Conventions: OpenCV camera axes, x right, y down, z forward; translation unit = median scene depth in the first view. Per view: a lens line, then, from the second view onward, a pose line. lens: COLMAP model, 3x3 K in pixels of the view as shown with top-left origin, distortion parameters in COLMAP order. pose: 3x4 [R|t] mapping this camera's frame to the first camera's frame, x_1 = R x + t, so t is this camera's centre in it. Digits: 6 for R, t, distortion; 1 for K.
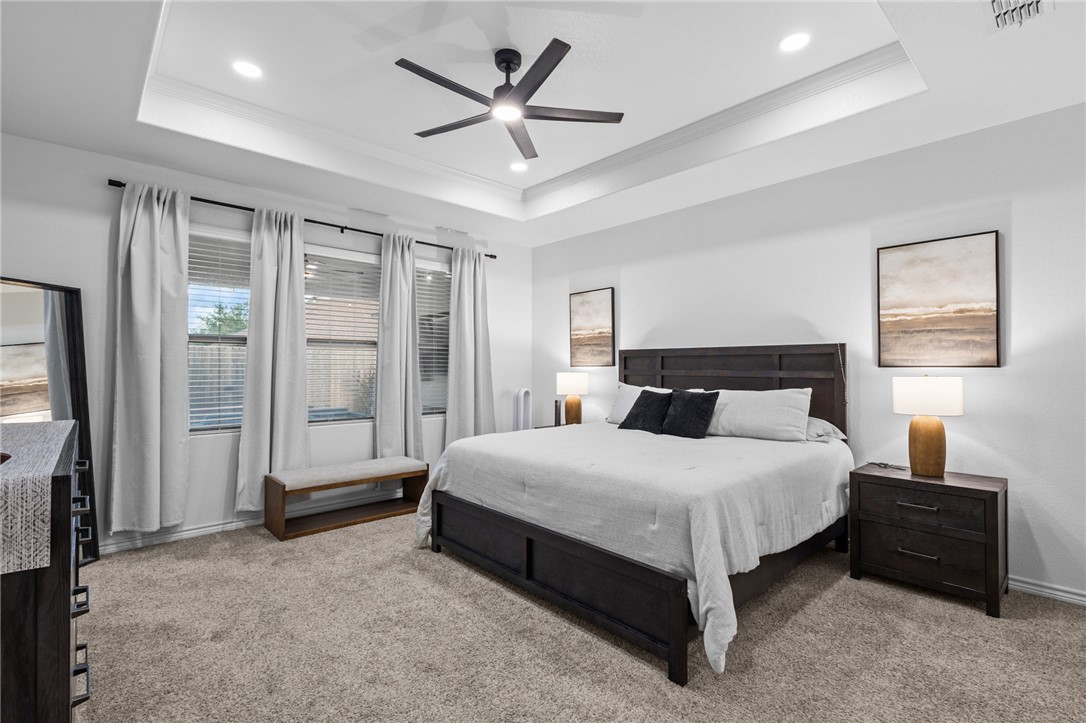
lens RADIAL K [[504.2, 0, 540.0], [0, 504.2, 360.7], [0, 0, 1]] dist [0.003008, -0.000194]
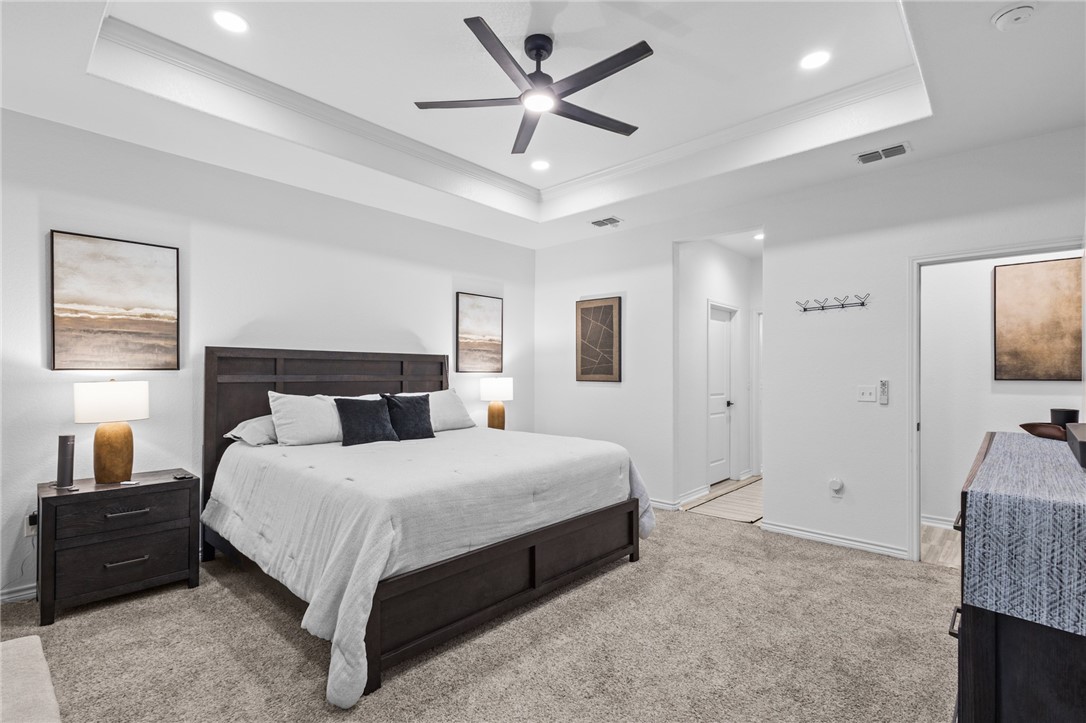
lens RADIAL K [[504.2, 0, 540.0], [0, 504.2, 360.7], [0, 0, 1]] dist [0.003008, -0.000194]
pose [[-0.083854, 0.019948, 0.996278, -0.519159], [-0.016970, 0.999626, -0.021444, 0.004551], [-0.996334, -0.018705, -0.083485, 0.551145]]
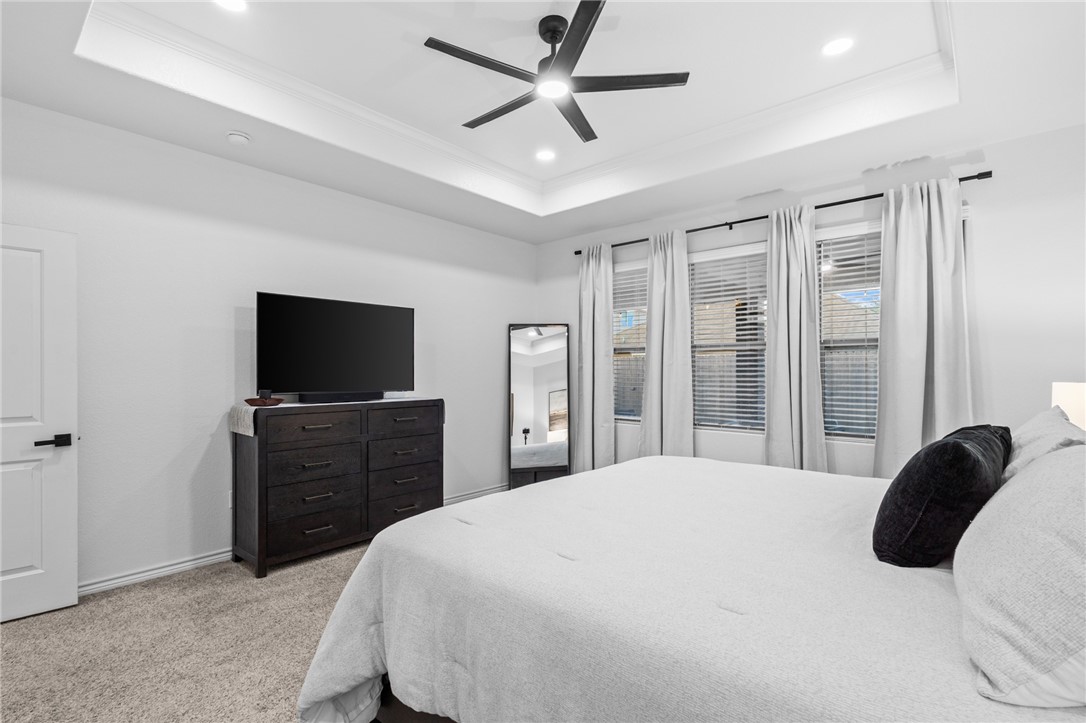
lens RADIAL K [[504.2, 0, 540.0], [0, 504.2, 360.7], [0, 0, 1]] dist [0.003008, -0.000194]
pose [[0.100537, -0.015849, -0.994807, 0.404596], [0.015797, 0.999773, -0.014331, -0.003558], [0.994808, -0.014274, 0.100764, 0.454549]]
